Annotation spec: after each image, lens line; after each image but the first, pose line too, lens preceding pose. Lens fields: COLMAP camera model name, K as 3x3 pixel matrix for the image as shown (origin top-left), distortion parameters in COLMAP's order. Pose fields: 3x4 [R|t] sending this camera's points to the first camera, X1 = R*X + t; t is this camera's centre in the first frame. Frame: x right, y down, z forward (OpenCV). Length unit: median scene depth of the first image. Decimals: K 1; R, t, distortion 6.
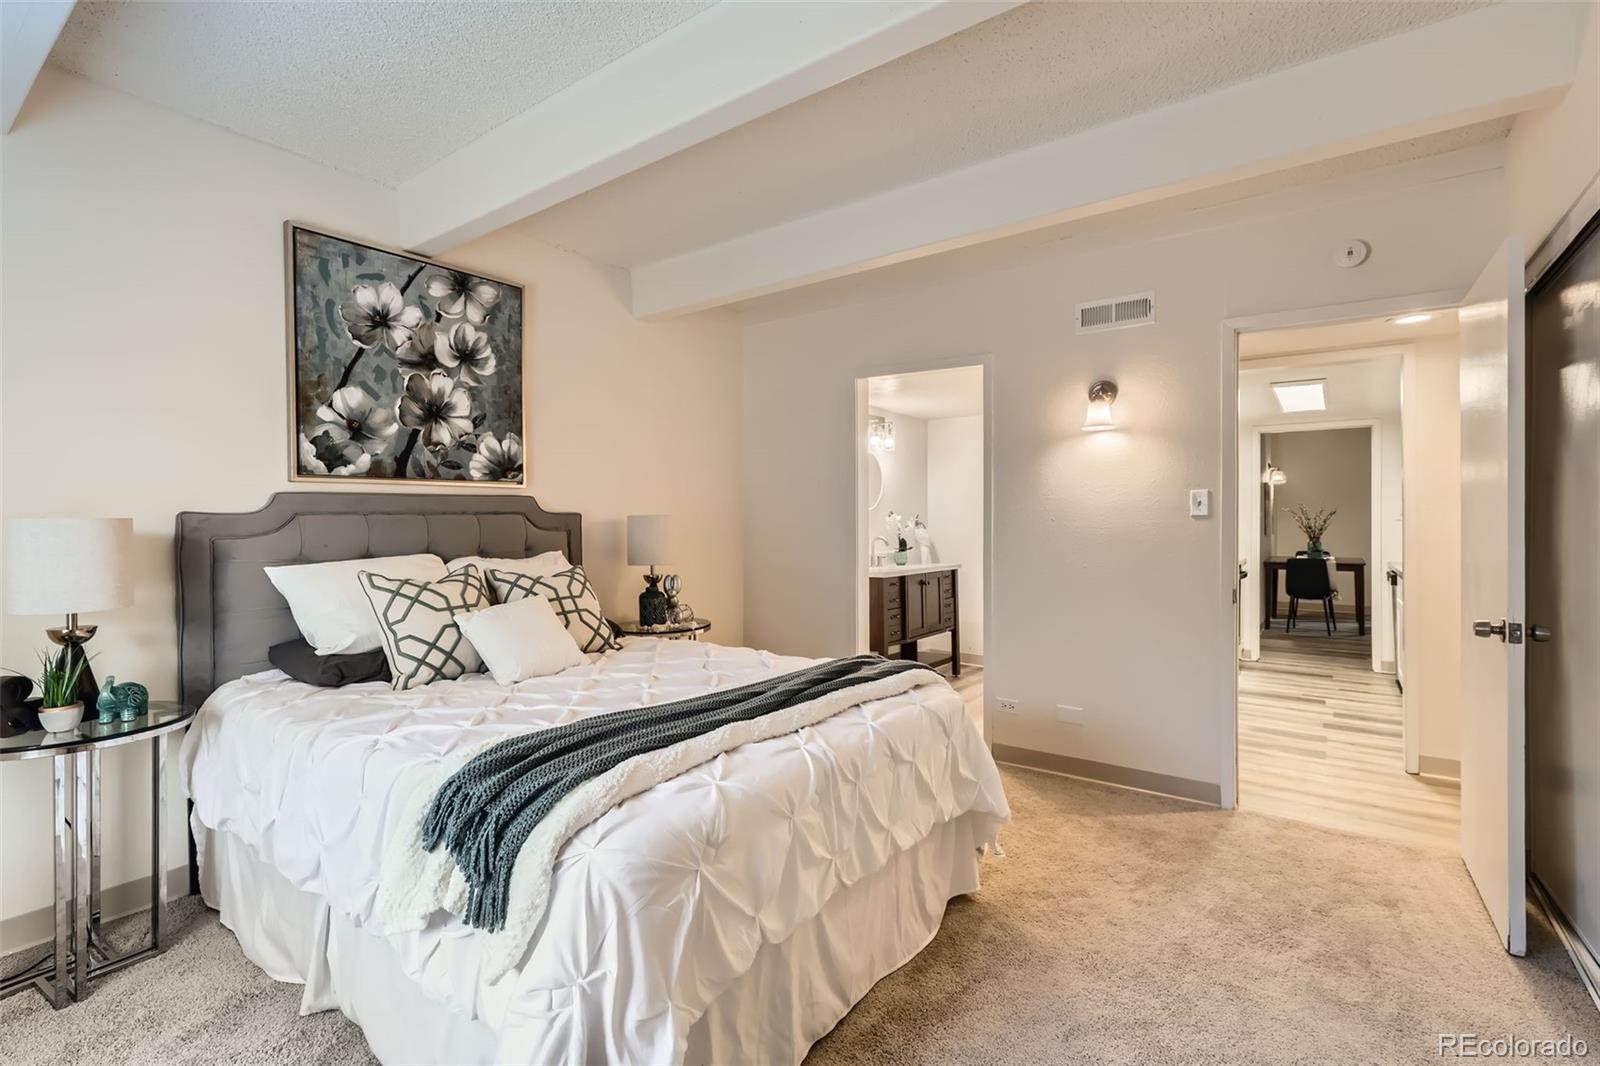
lens RADIAL K [[736.8, 0, 803.3], [0, 736.8, 520.5], [0, 0, 1]] dist [0.008986, -0.001996]
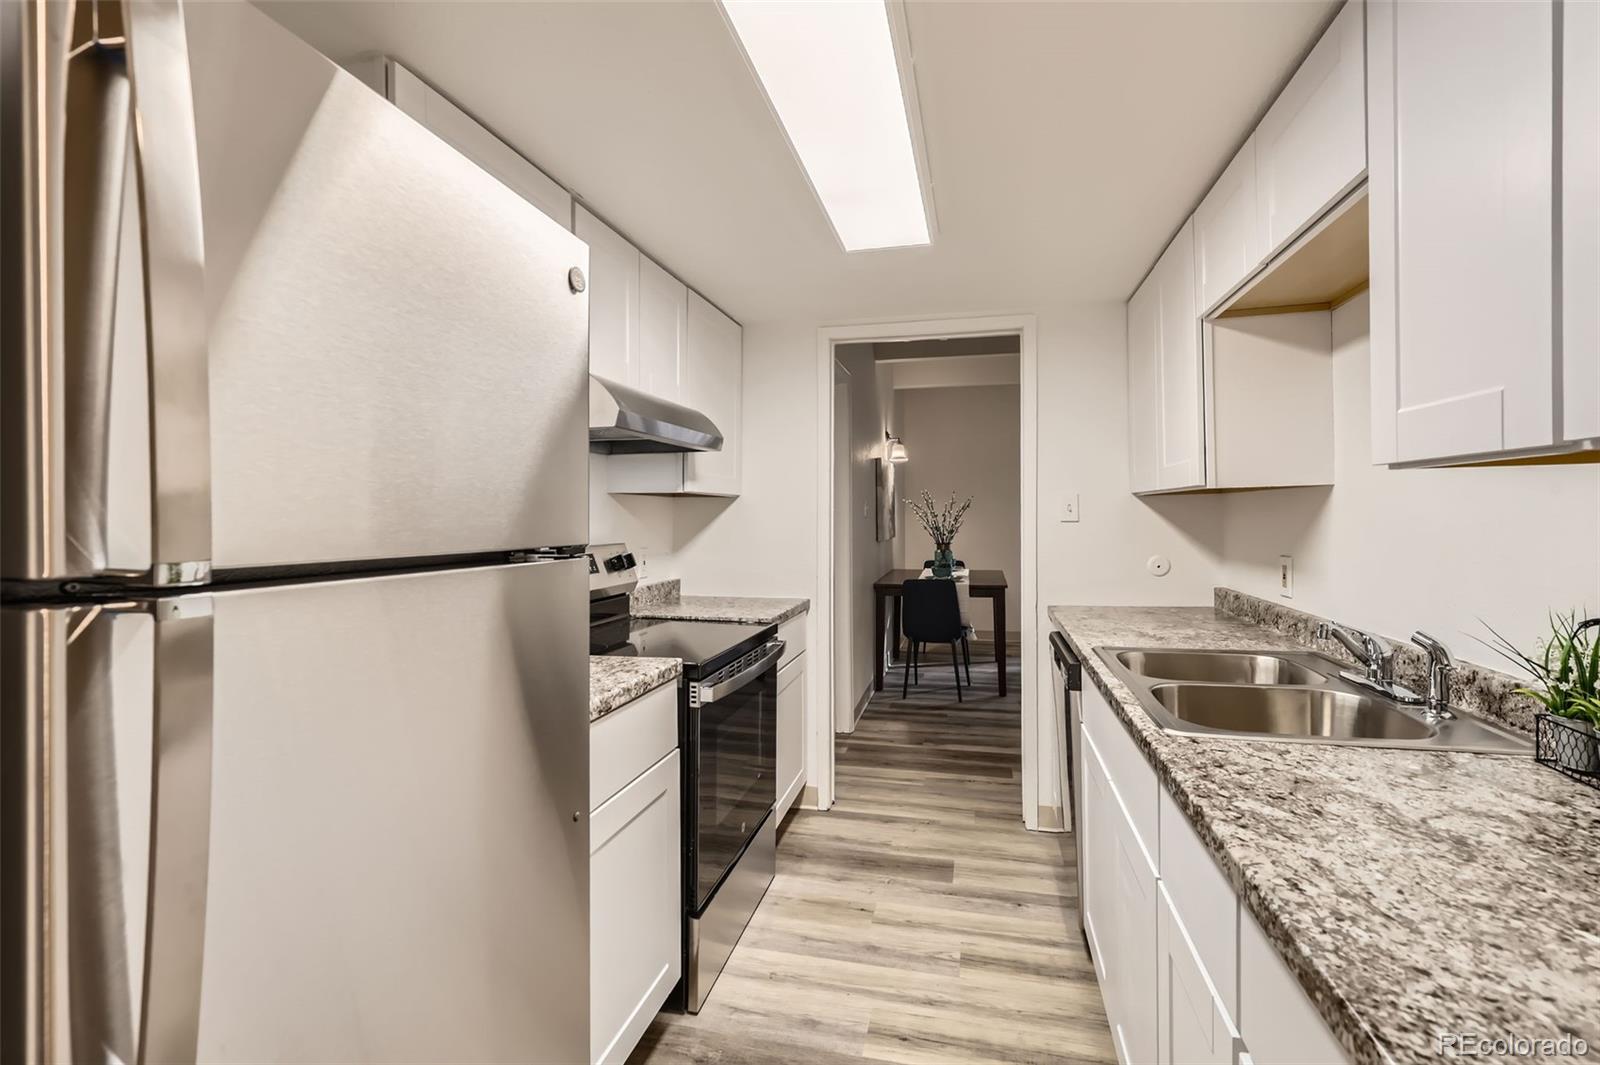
lens RADIAL K [[736.8, 0, 802.0], [0, 736.8, 519.2], [0, 0, 1]] dist [0.008986, -0.001996]
pose [[0.926345, -0.009008, 0.376569, 0.334505], [0.006687, 0.999950, 0.007468, -0.004626], [-0.376617, -0.004400, 0.926359, 0.447382]]
